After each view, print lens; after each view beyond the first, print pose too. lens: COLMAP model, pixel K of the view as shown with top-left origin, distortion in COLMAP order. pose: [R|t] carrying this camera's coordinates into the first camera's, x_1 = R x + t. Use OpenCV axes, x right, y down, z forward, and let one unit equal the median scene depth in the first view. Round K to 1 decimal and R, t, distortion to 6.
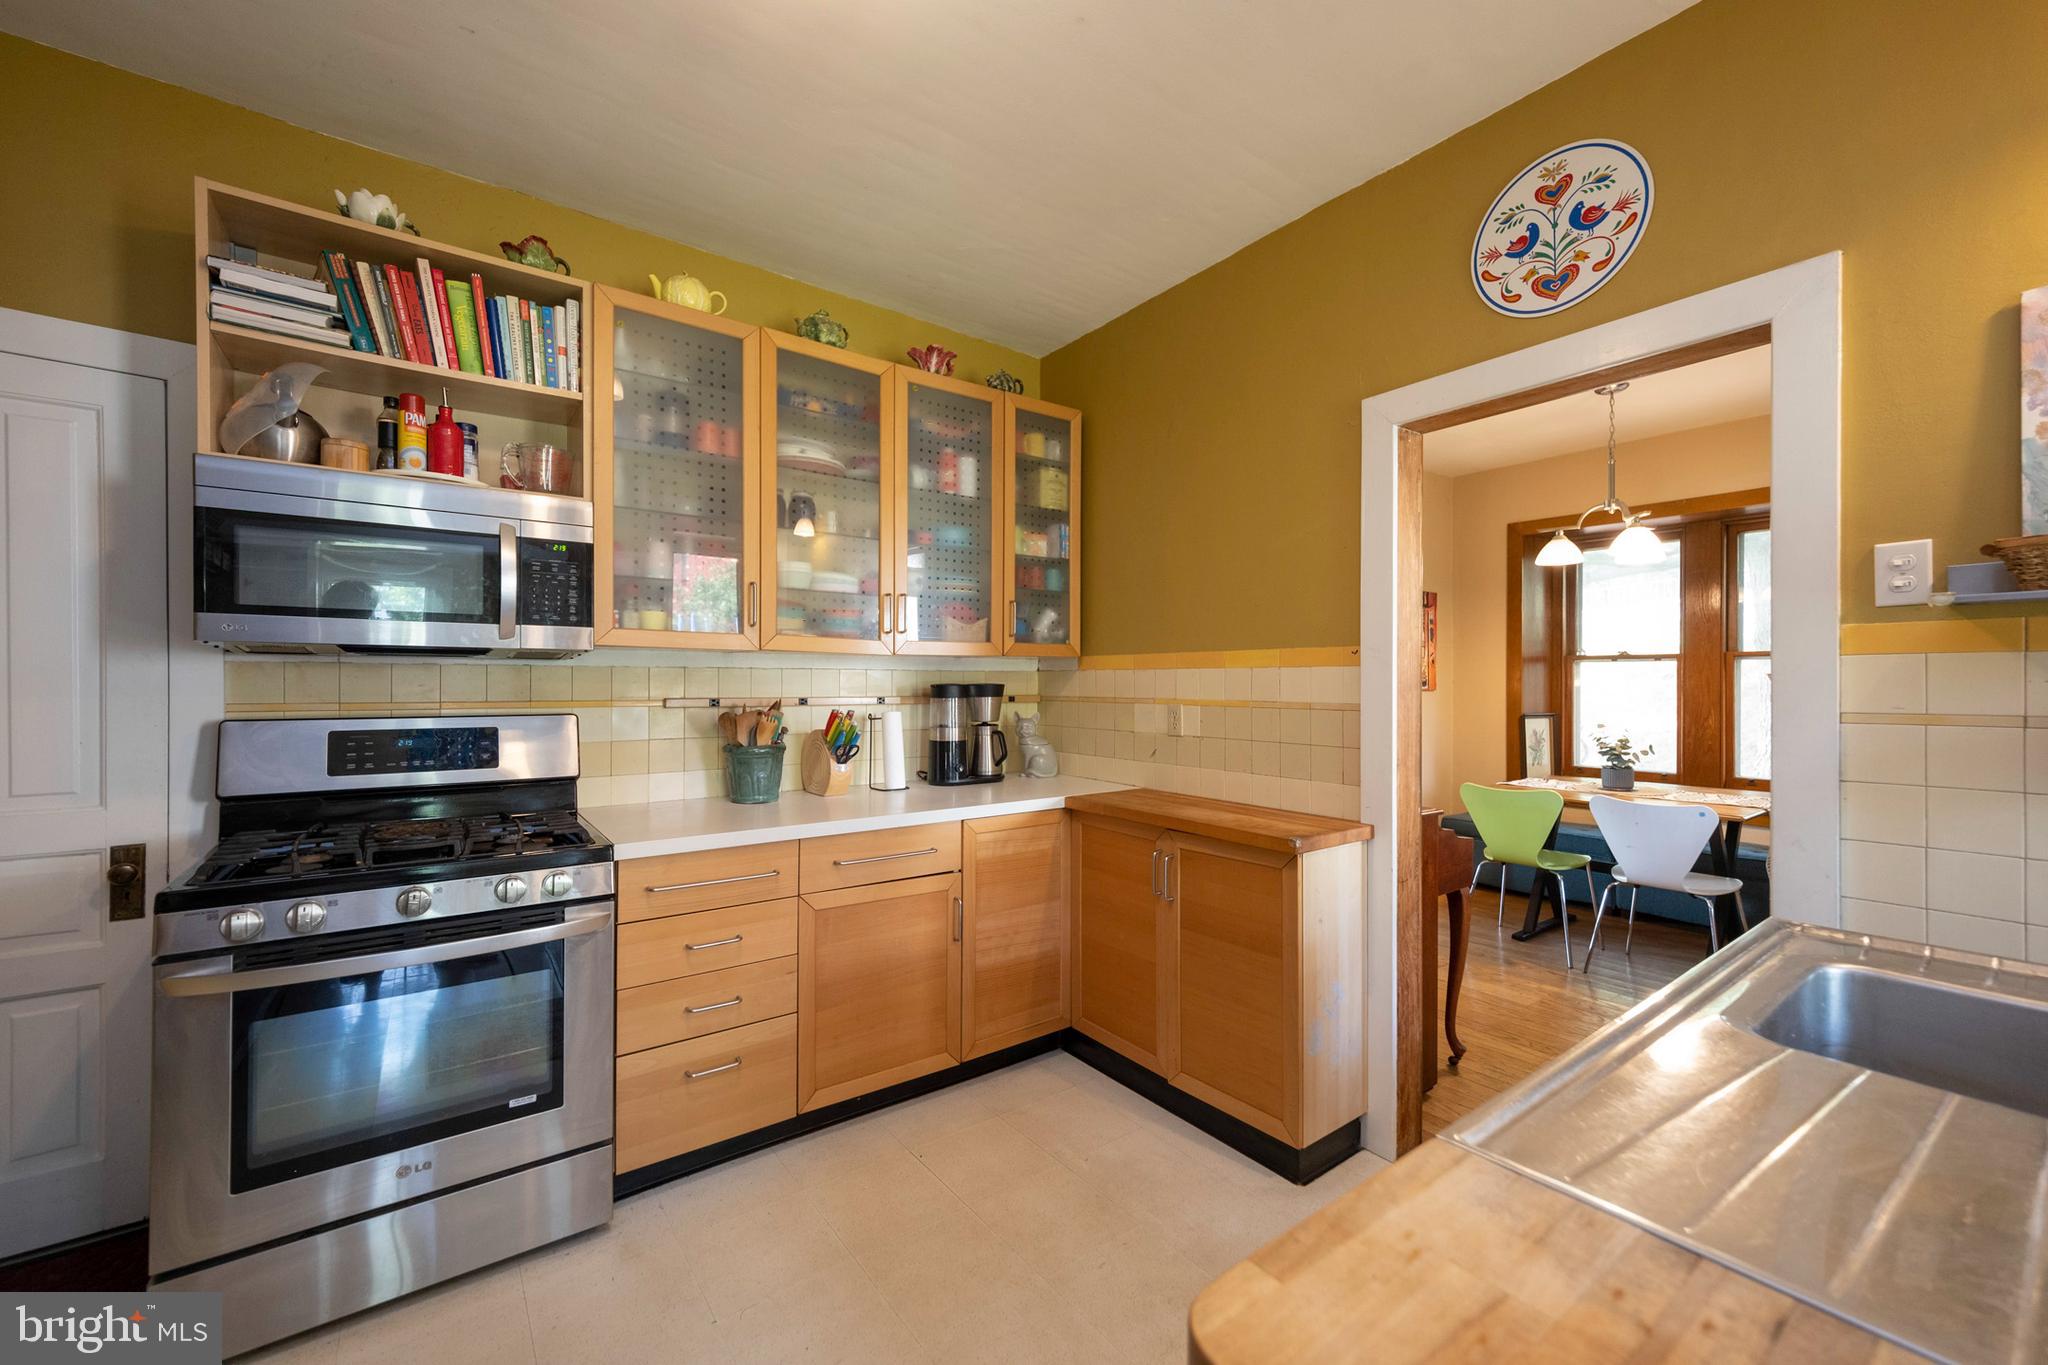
lens RADIAL K [[832.6, 0, 1024.0], [0, 832.6, 682.5], [0, 0, 1]] dist [0.000973, 0.000189]
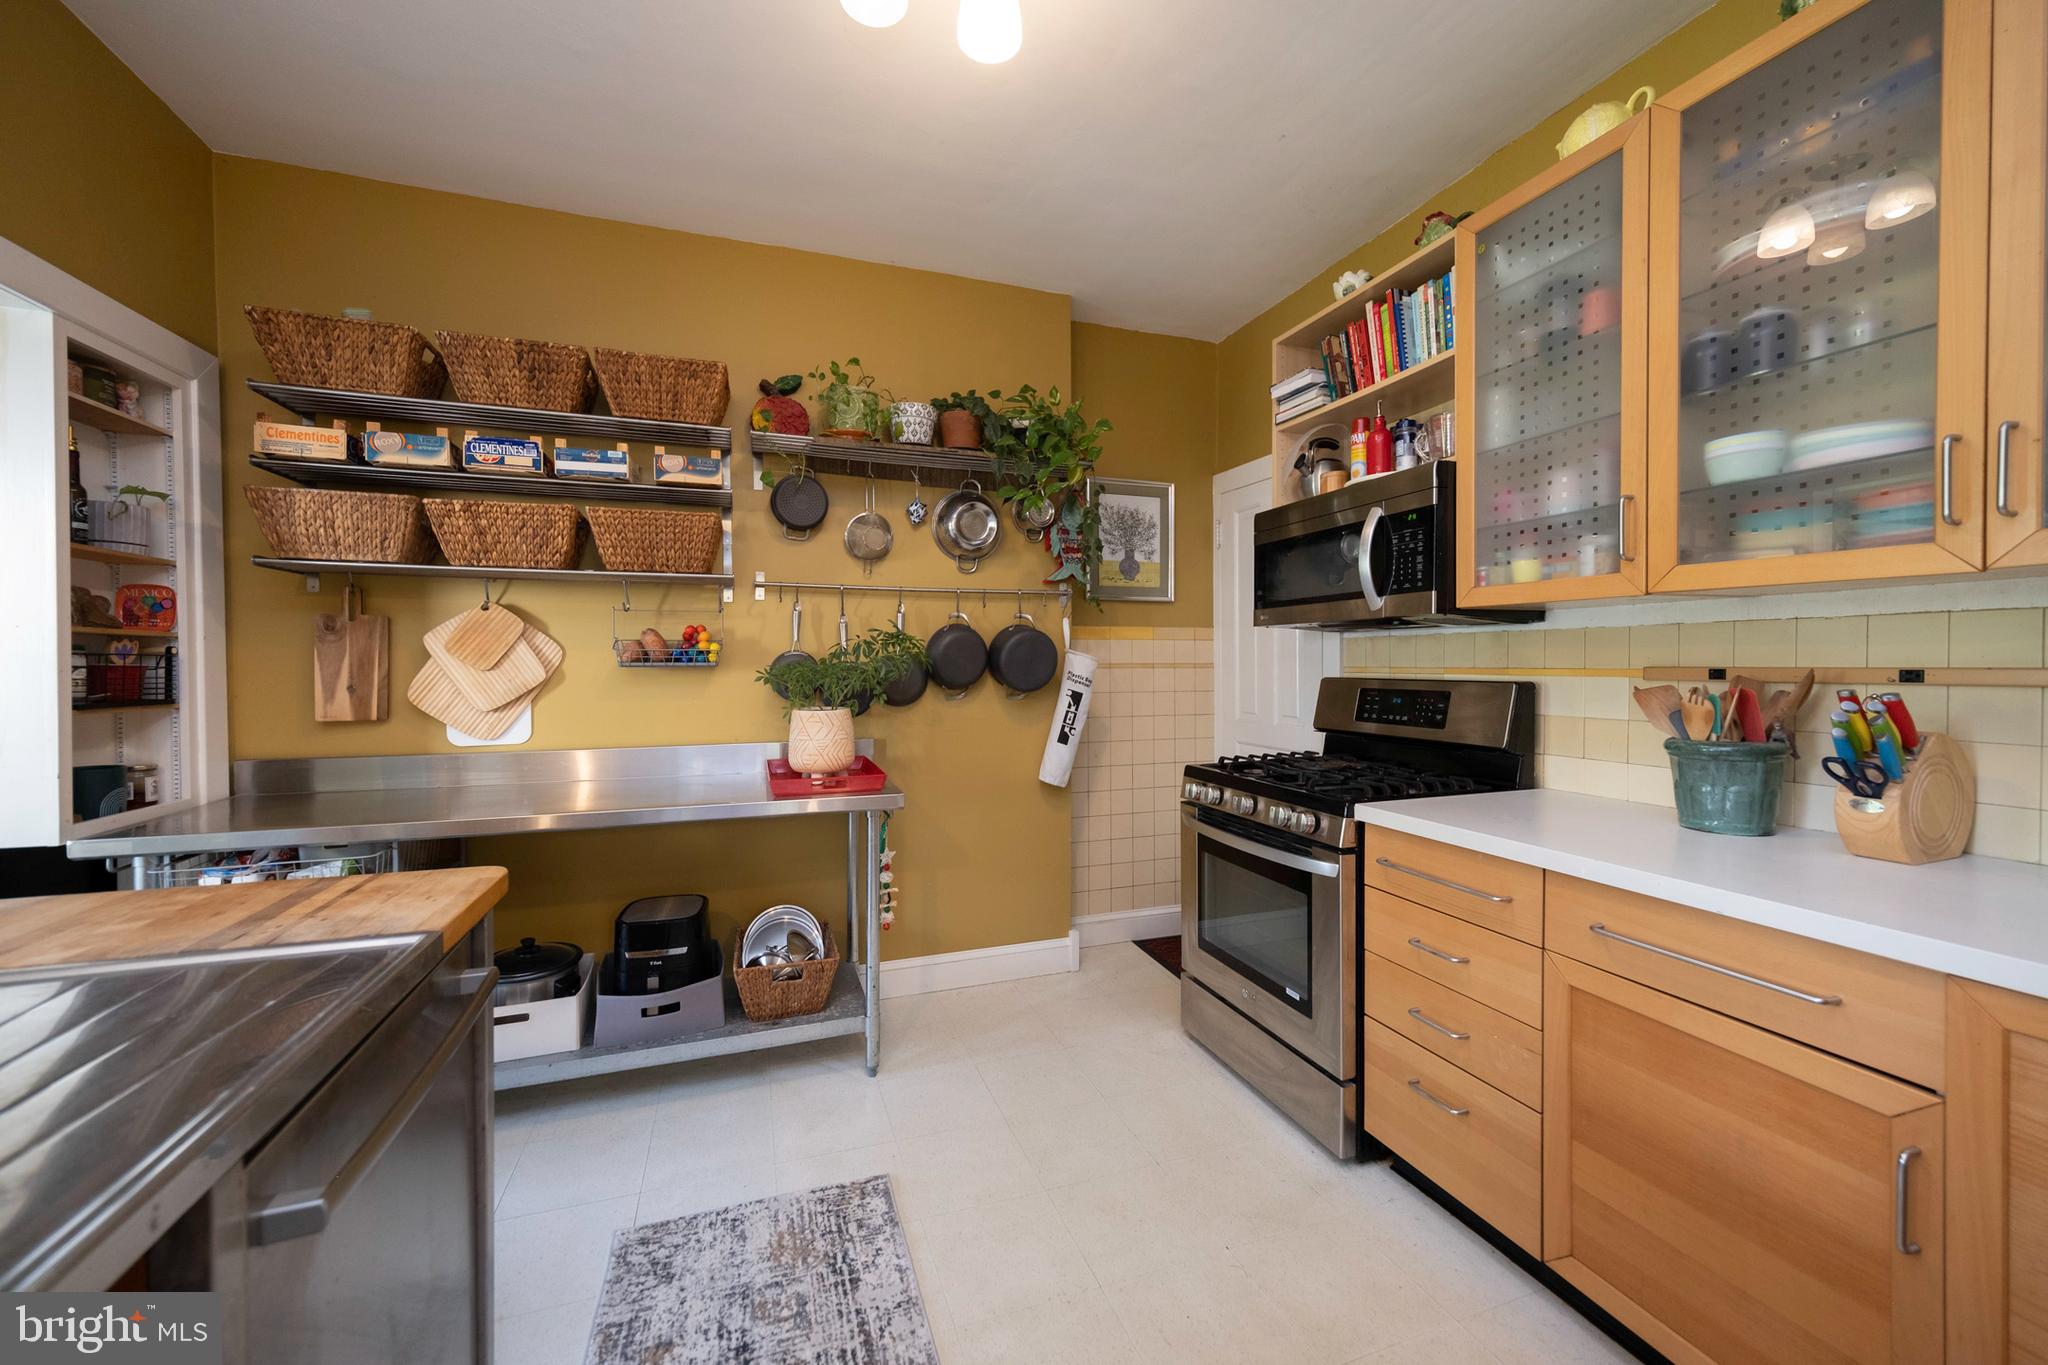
lens RADIAL K [[780.1, 0, 1017.4], [0, 780.1, 668.6], [0, 0, 1]] dist [-0.000312, -0.000038]
pose [[-0.309825, 0.009327, -0.950748, 0.523271], [0.003656, 0.999956, 0.008618, 0.016487], [0.950787, -0.000806, -0.309845, 0.854061]]
